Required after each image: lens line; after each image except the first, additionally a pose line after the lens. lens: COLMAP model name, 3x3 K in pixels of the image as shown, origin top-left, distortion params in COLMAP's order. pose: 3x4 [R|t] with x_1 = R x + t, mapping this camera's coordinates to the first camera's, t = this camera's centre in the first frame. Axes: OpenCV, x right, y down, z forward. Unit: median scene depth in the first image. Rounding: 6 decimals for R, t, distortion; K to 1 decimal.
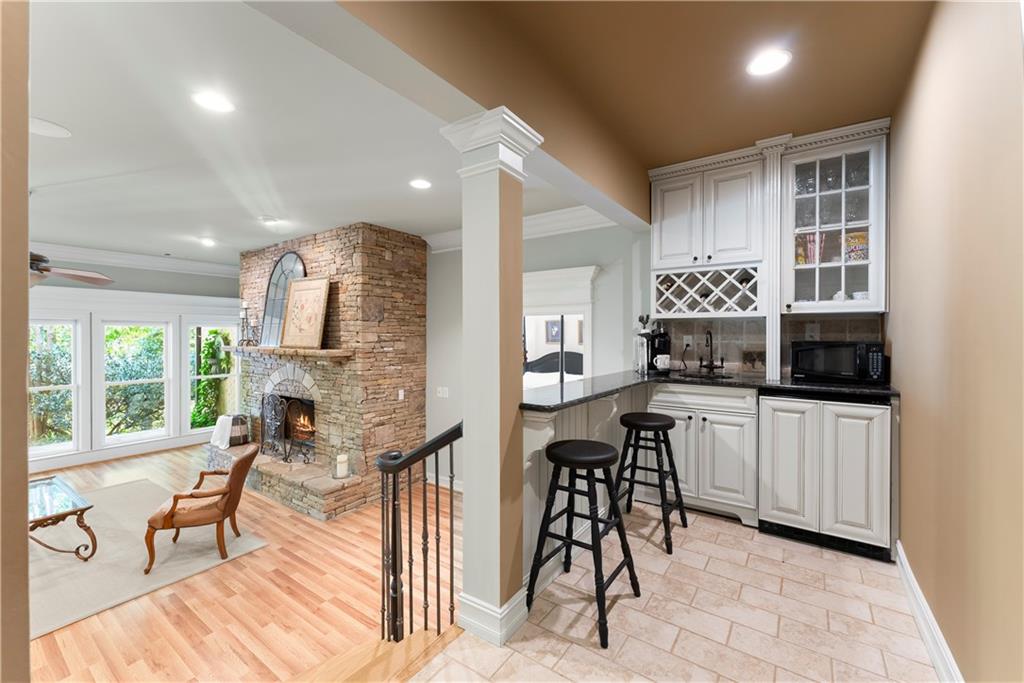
lens RADIAL K [[418.8, 0, 512.4], [0, 418.8, 340.4], [0, 0, 1]] dist [-0.001587, 0.000056]
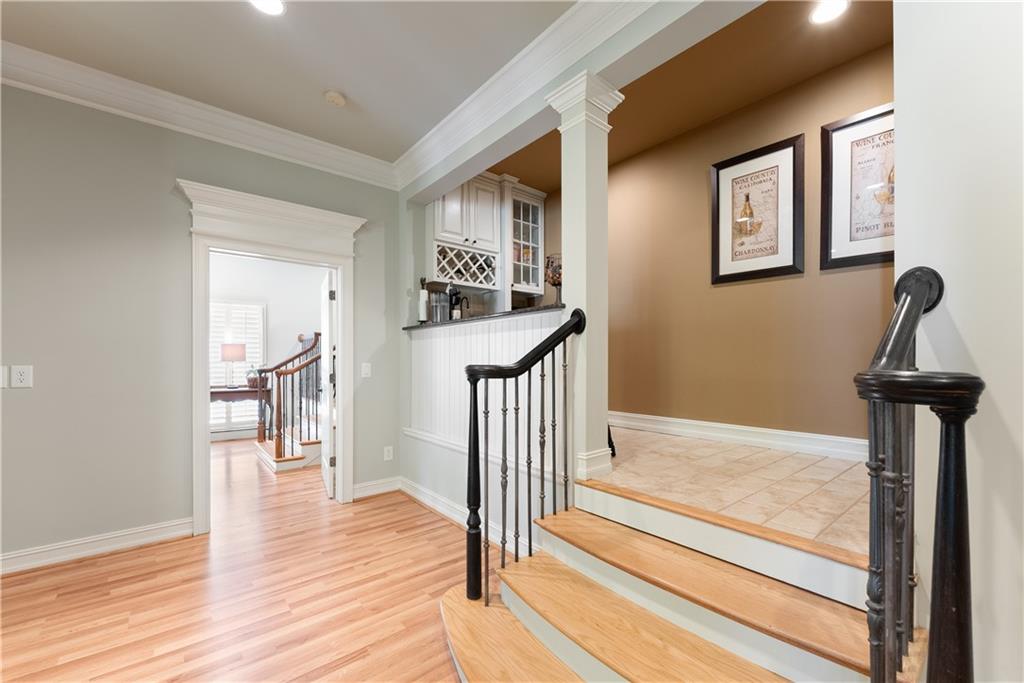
lens RADIAL K [[418.8, 0, 513.1], [0, 418.8, 359.7], [0, 0, 1]] dist [-0.001587, 0.000056]
pose [[0.272154, -0.003090, 0.962249, -0.816498], [0.002391, 0.999994, 0.002535, 0.184568], [-0.962251, 0.001611, 0.272160, 0.506247]]
